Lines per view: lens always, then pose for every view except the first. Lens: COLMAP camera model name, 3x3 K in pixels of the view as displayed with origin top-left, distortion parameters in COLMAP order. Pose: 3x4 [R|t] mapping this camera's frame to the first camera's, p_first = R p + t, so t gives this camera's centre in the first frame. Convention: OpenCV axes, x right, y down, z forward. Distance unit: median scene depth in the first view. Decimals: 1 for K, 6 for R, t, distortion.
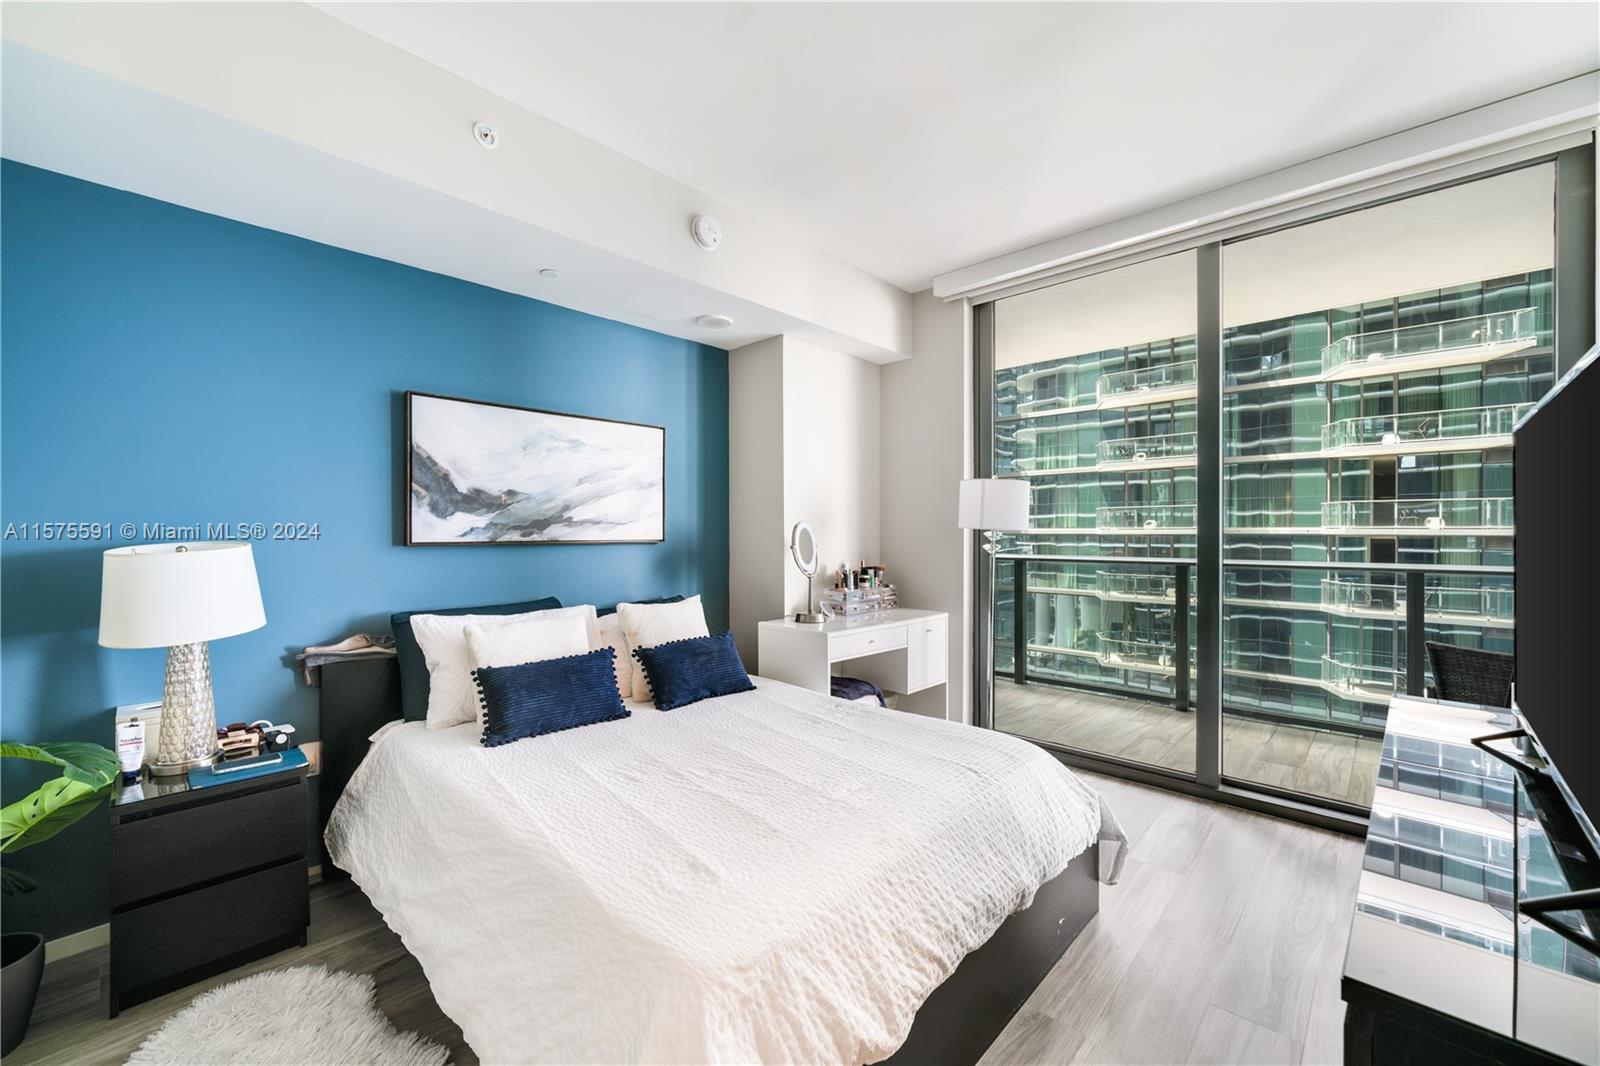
lens RADIAL K [[644.9, 0, 793.3], [0, 644.9, 534.1], [0, 0, 1]] dist [-0.003525, 0.001135]
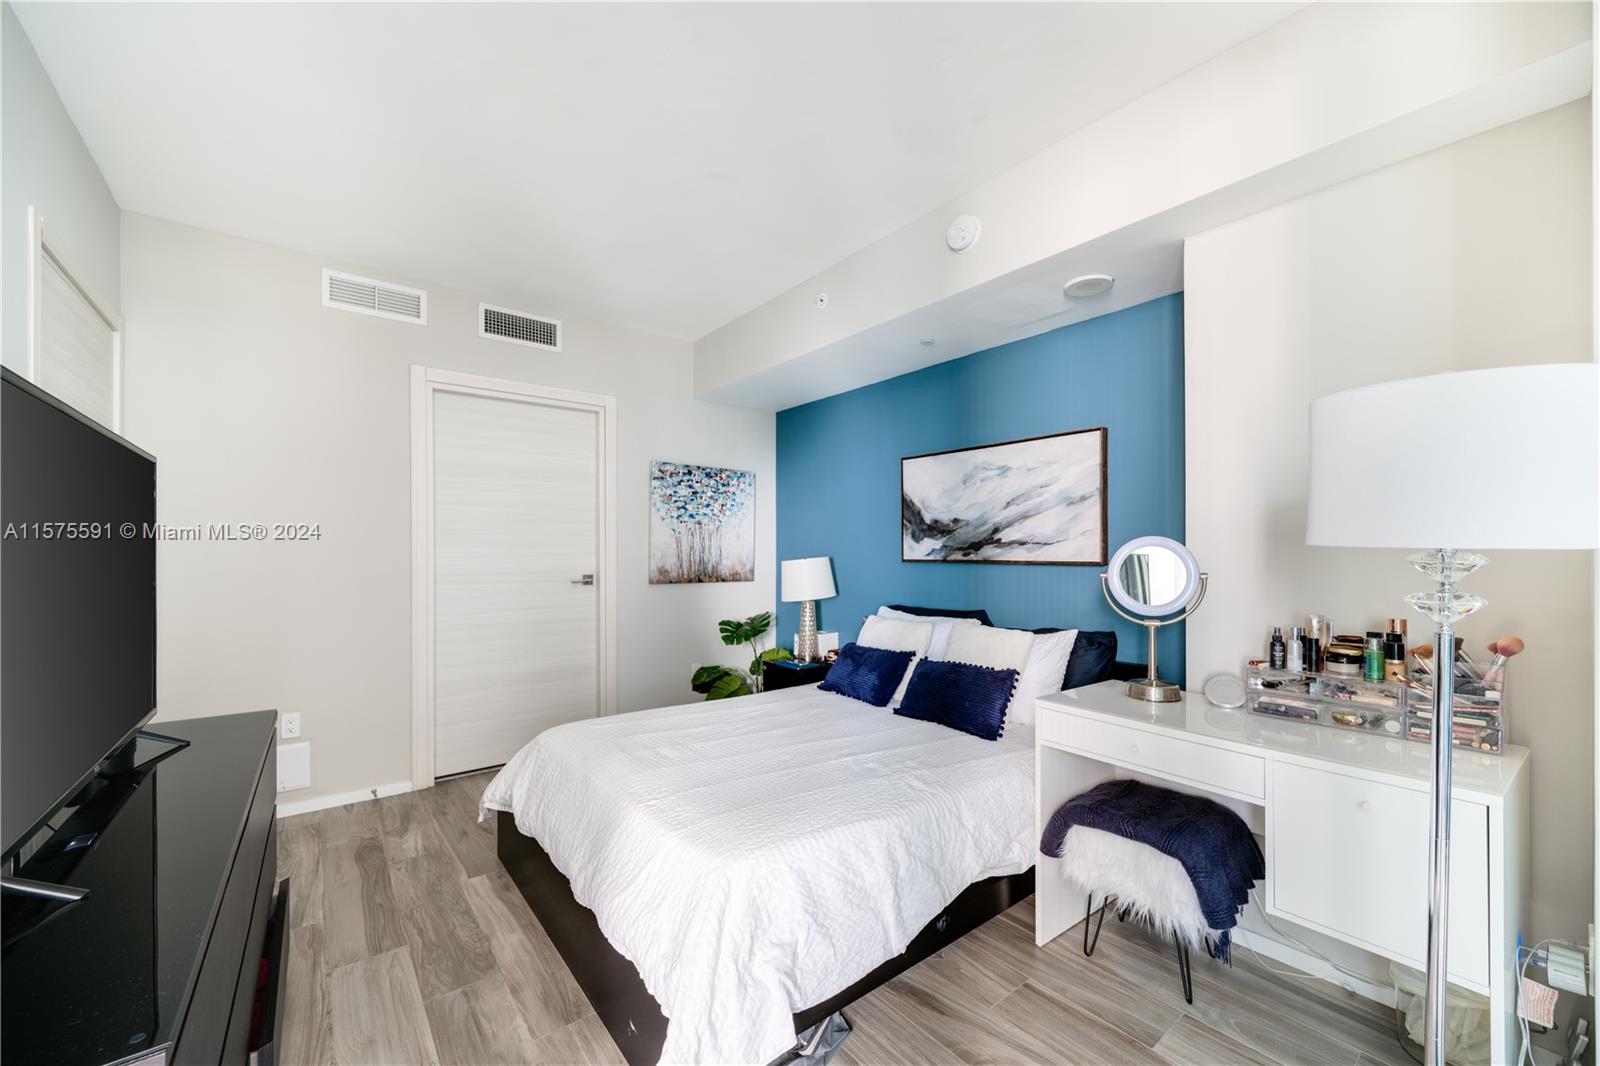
lens RADIAL K [[620.8, 0, 803.2], [0, 620.8, 544.0], [0, 0, 1]] dist [-0.001685, -0.000176]
pose [[-0.120682, -0.006535, -0.992670, 0.745511], [0.003717, 0.999968, -0.007035, -0.011590], [0.992684, -0.004538, -0.120653, 0.823289]]
